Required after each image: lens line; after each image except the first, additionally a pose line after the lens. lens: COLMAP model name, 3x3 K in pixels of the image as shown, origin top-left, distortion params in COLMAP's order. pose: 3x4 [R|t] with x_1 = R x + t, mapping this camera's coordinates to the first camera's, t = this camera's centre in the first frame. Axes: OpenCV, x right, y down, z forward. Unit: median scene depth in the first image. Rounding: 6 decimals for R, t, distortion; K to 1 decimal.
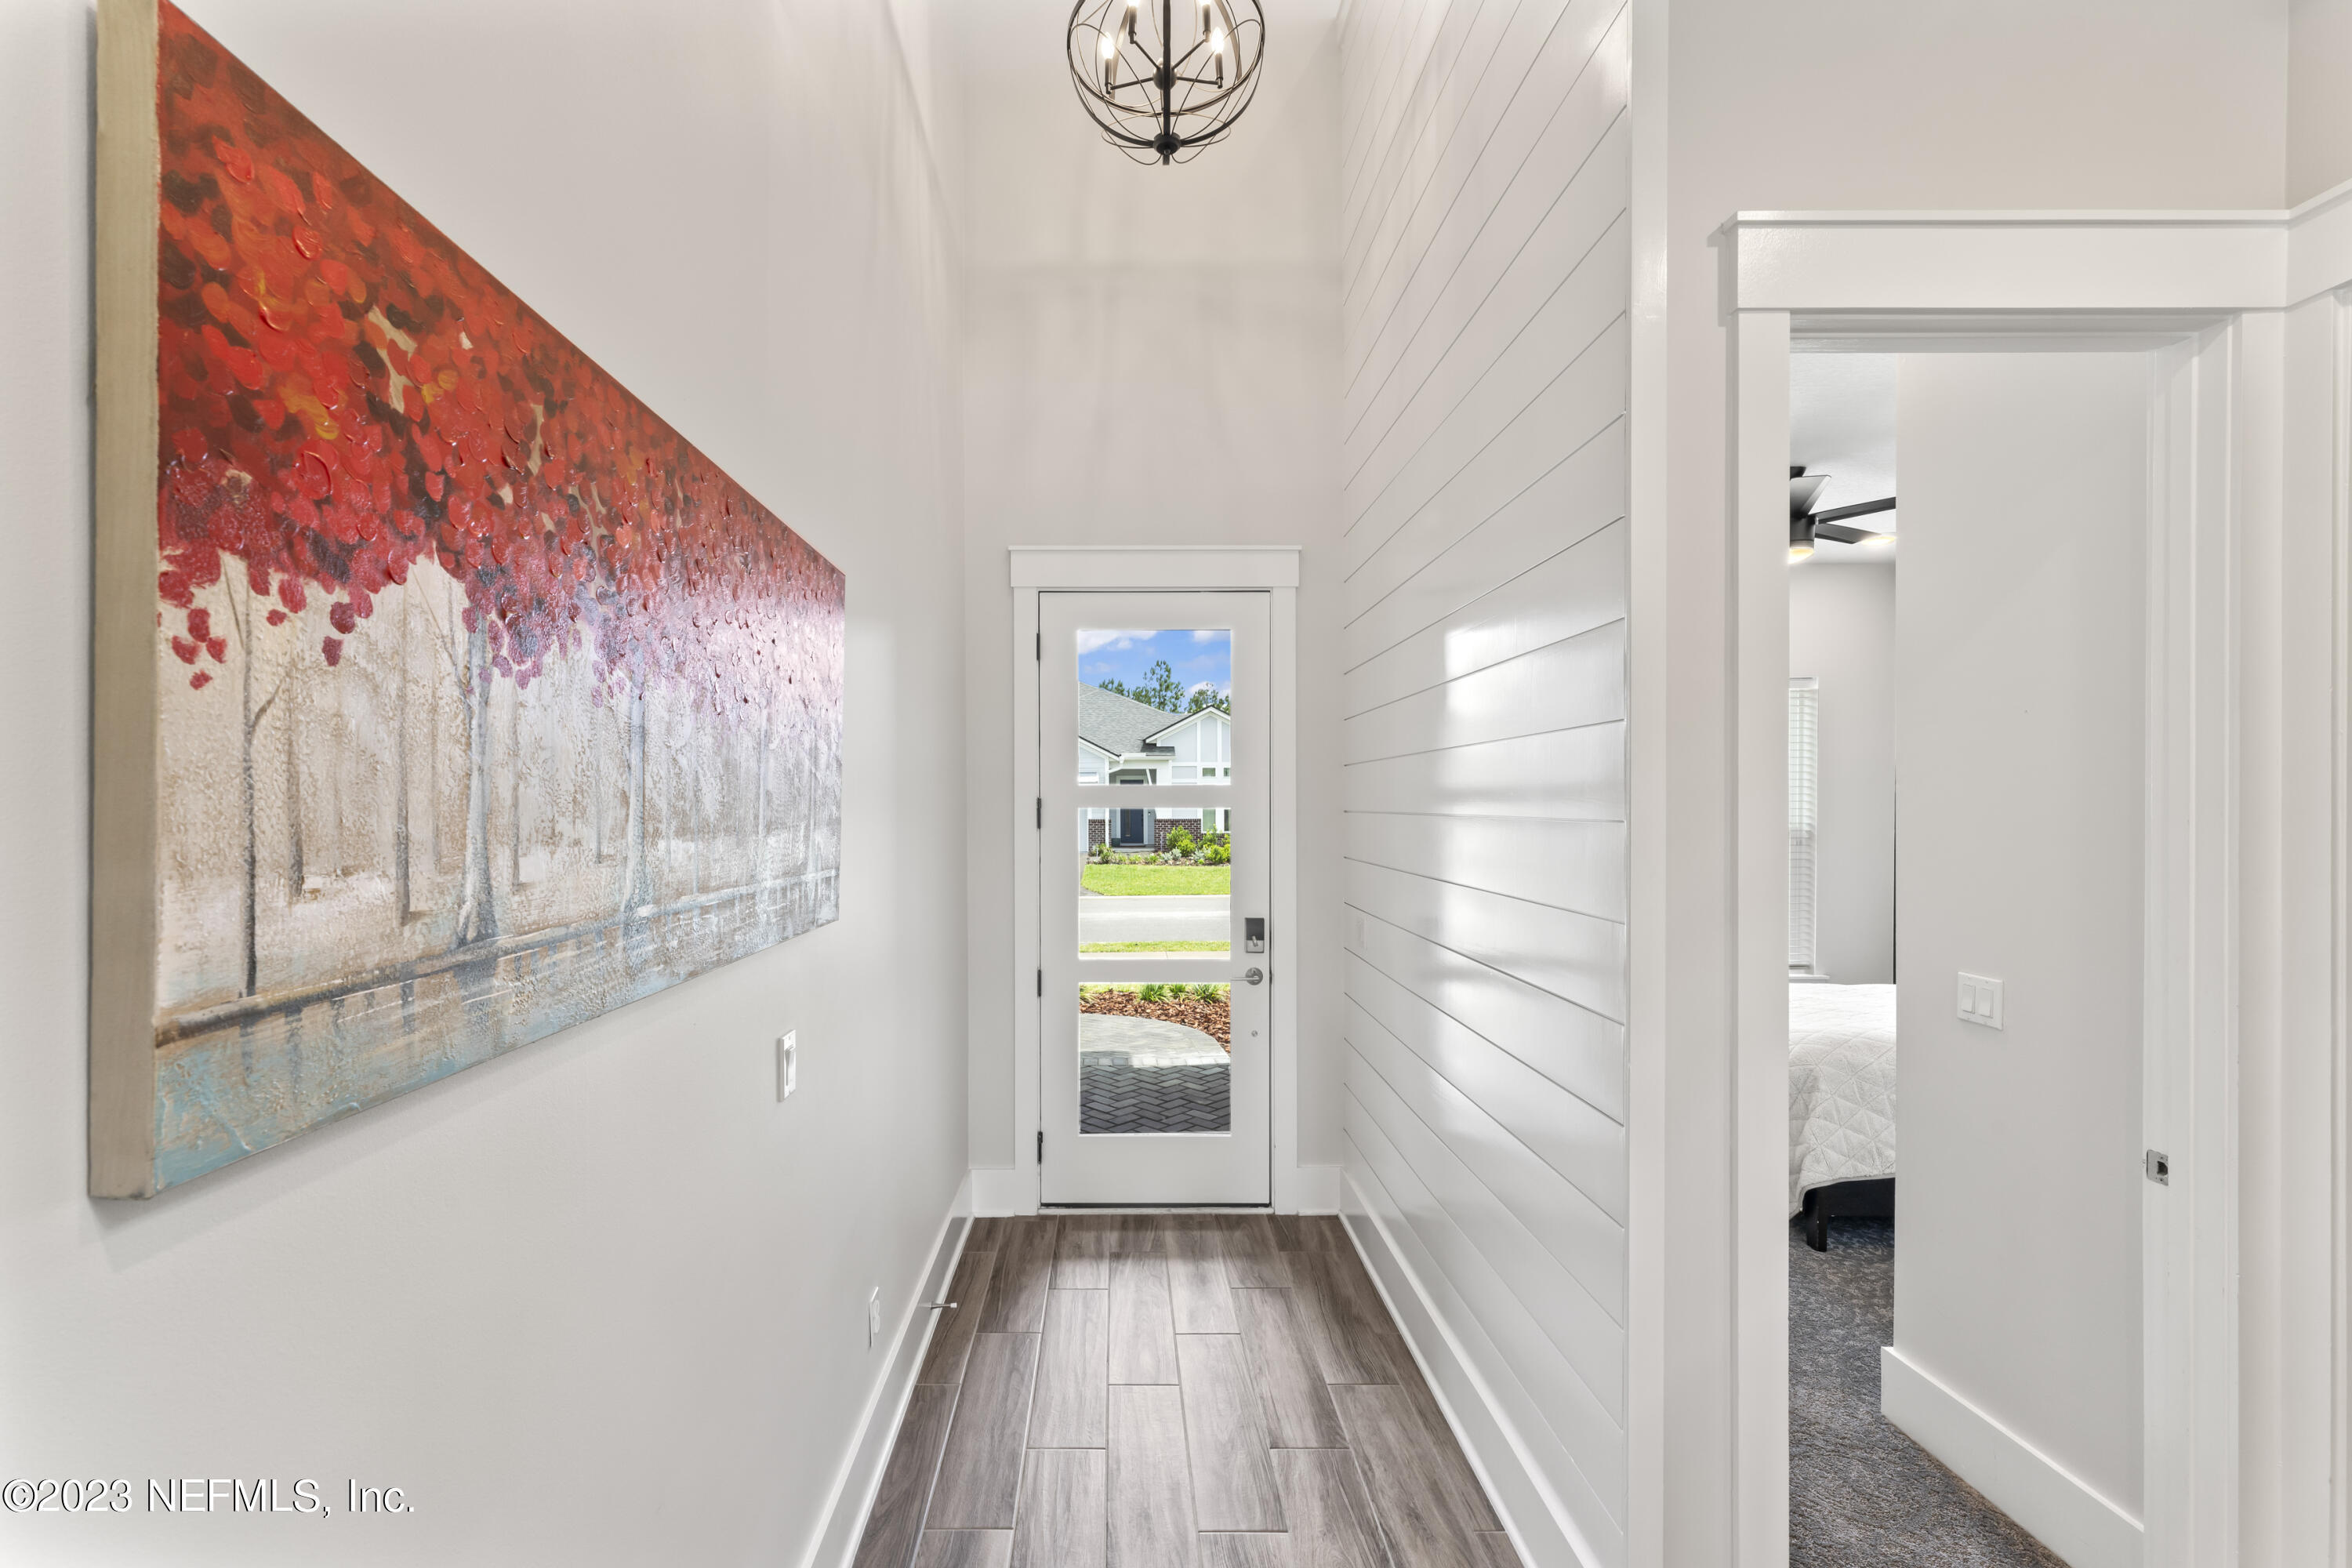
lens RADIAL K [[962.2, 0, 1136.1], [0, 962.2, 801.2], [0, 0, 1]] dist [0.000394, -0.000152]
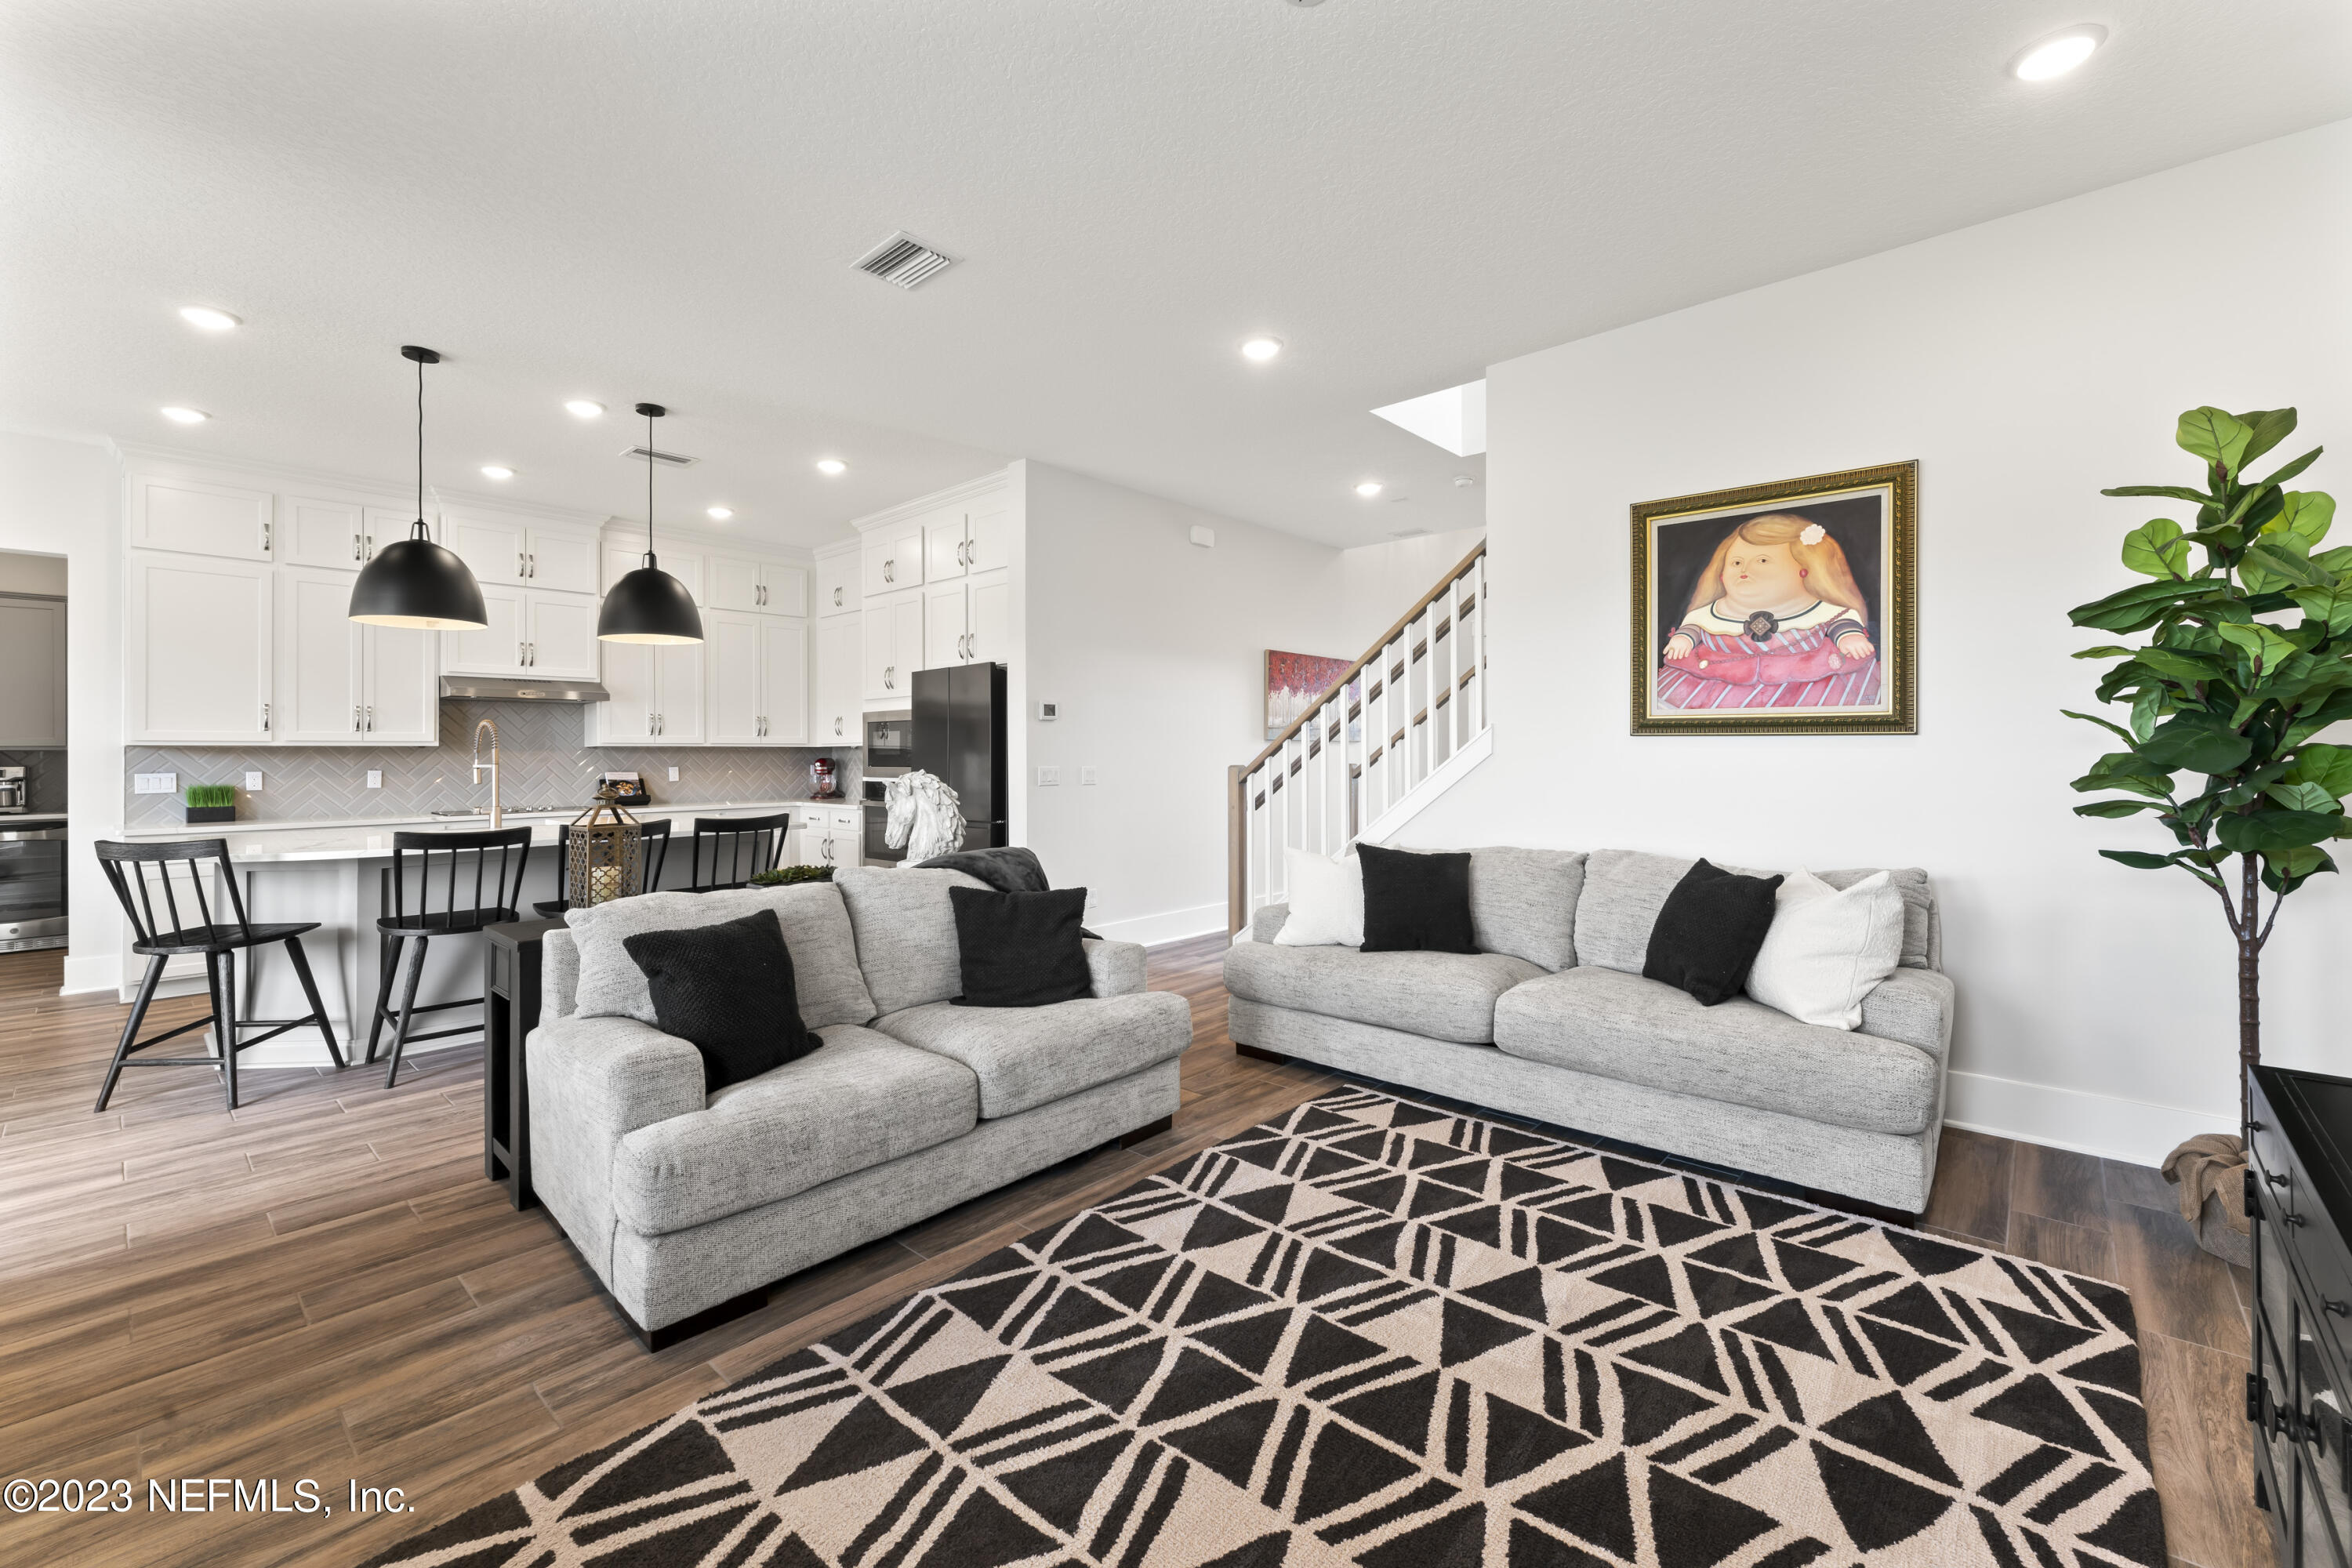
lens RADIAL K [[964.8, 0, 1197.3], [0, 964.8, 746.0], [0, 0, 1]] dist [0.000924, 0.000615]
pose [[0.737929, -0.009653, -0.674809, 1.215442], [0.006695, 0.999953, -0.006983, 0.099224], [0.674845, 0.000635, 0.737959, -1.594795]]
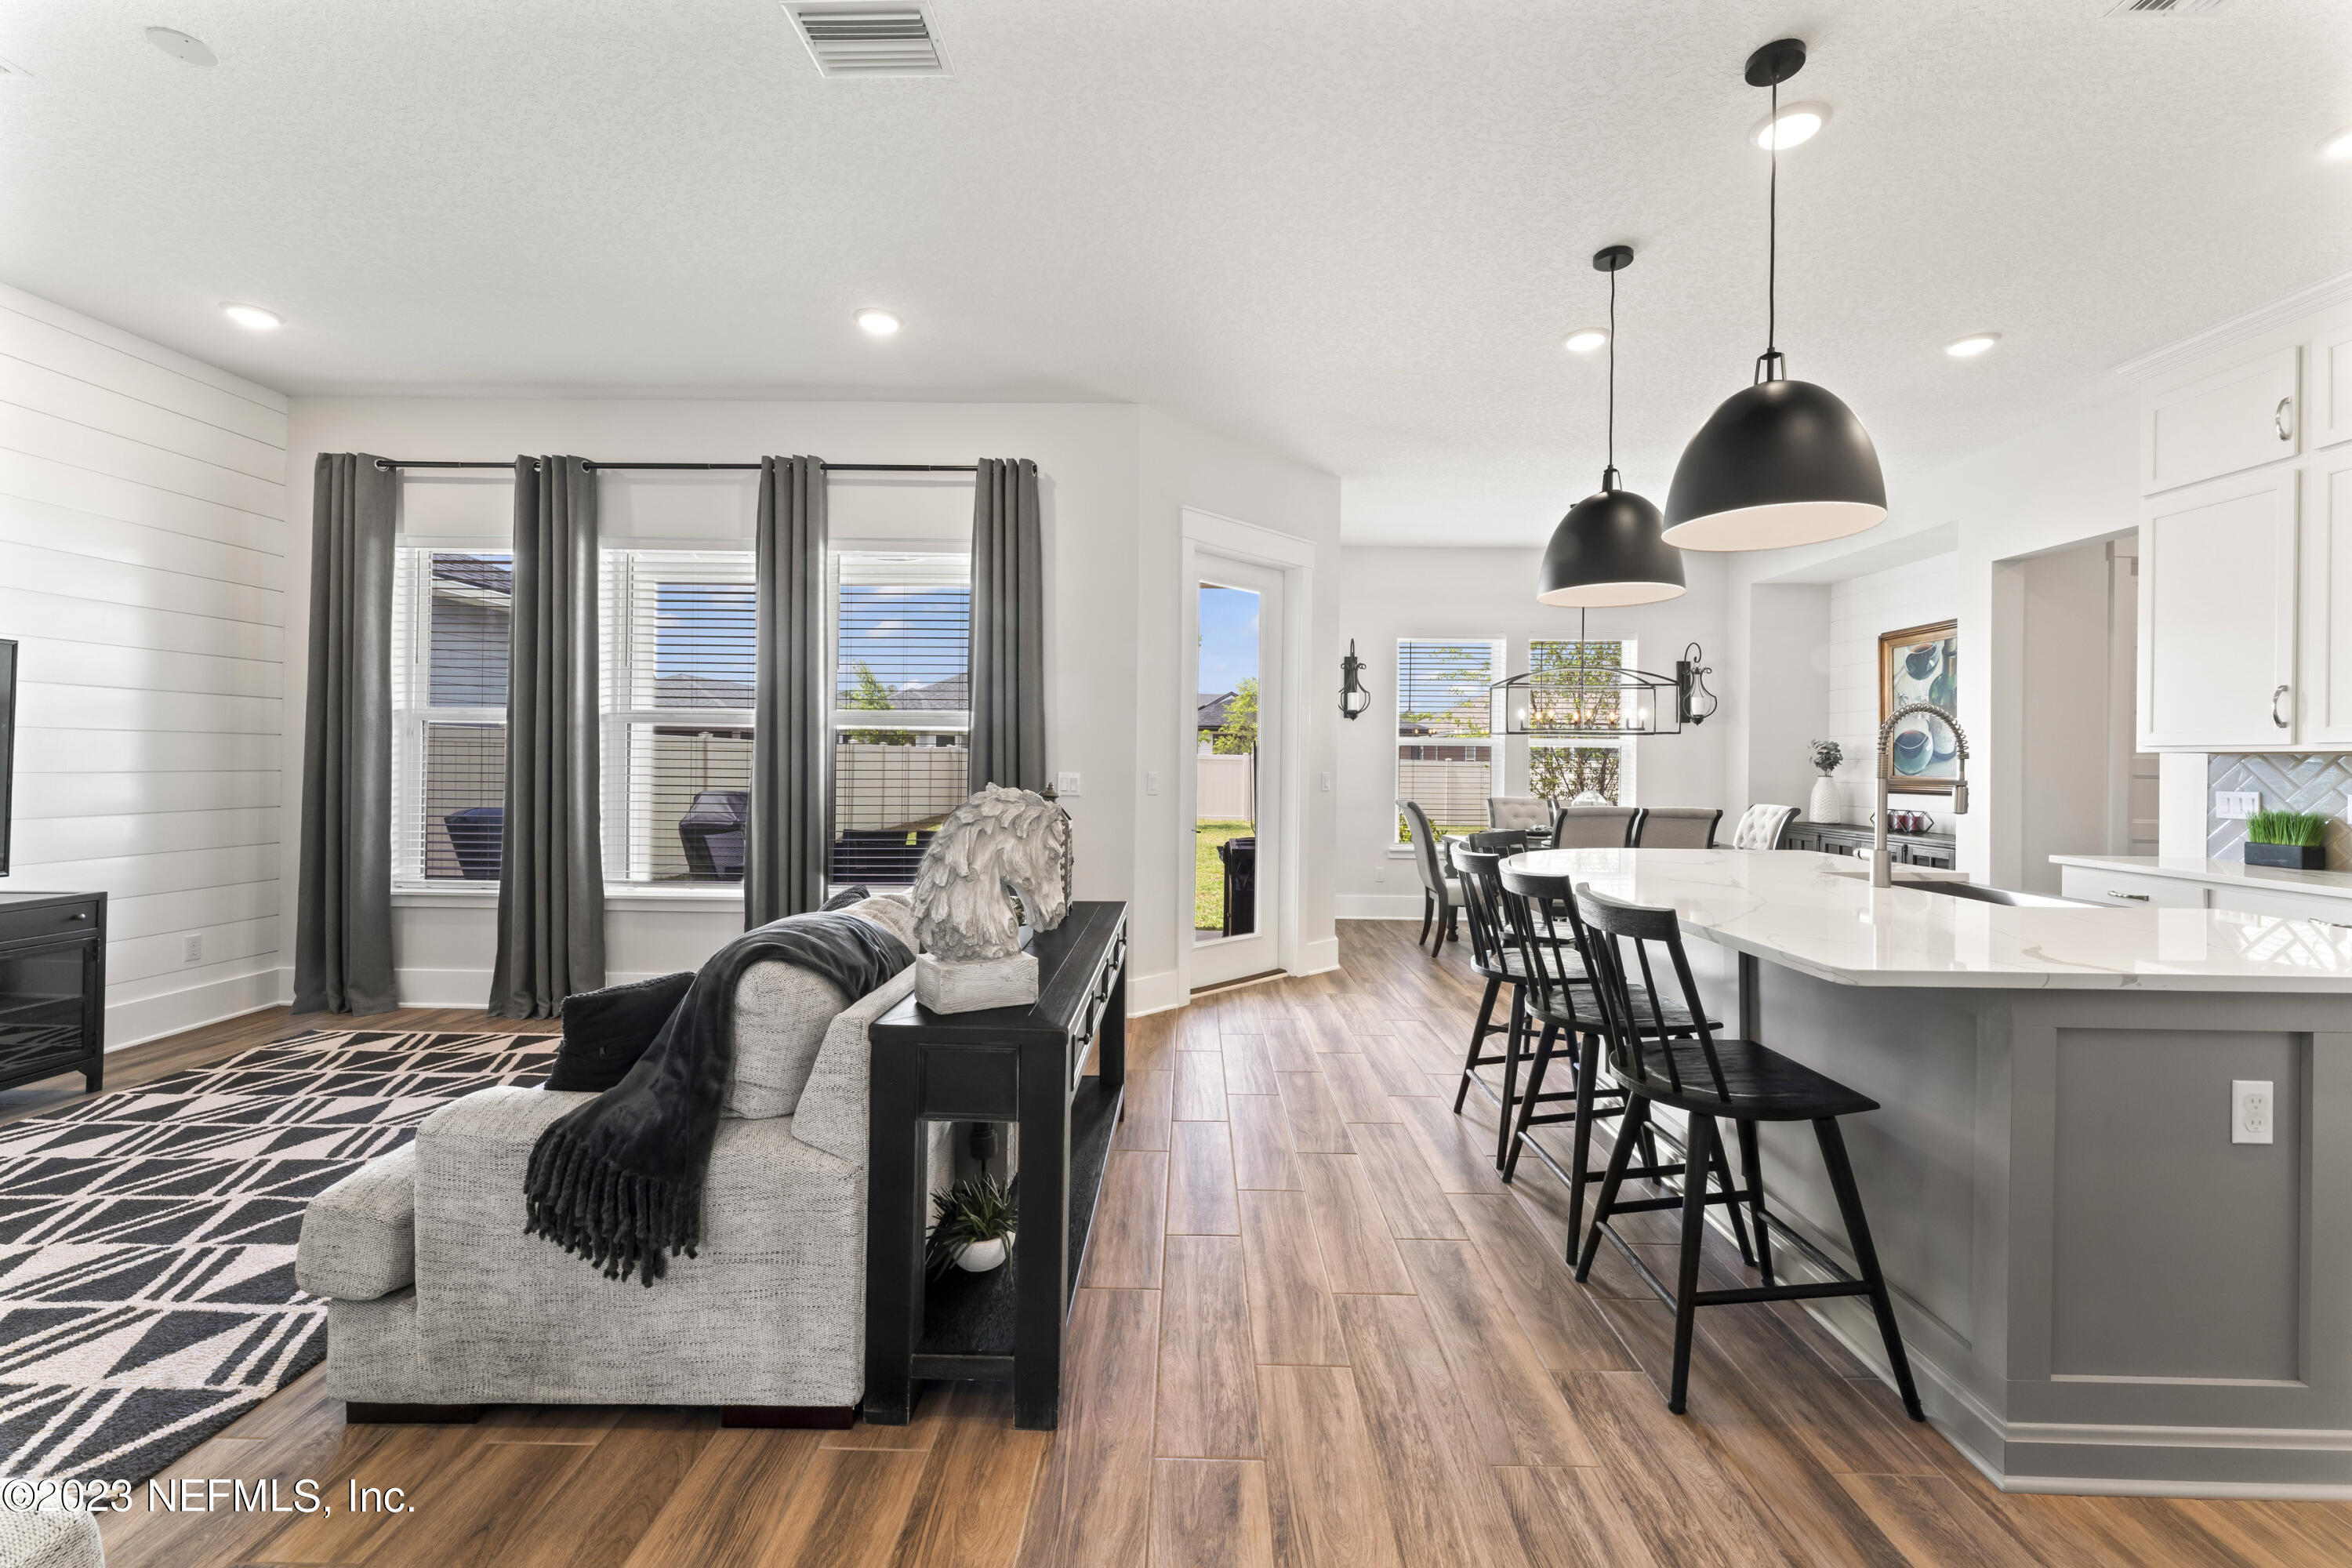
lens RADIAL K [[941.2, 0, 1180.4], [0, 941.2, 757.9], [0, 0, 1]] dist [0.002360, -0.000033]
pose [[-0.999450, -0.011178, 0.031218, 0.041732], [-0.011358, 0.999920, -0.005579, 0.103864], [-0.031153, -0.005931, -0.999497, -0.361512]]
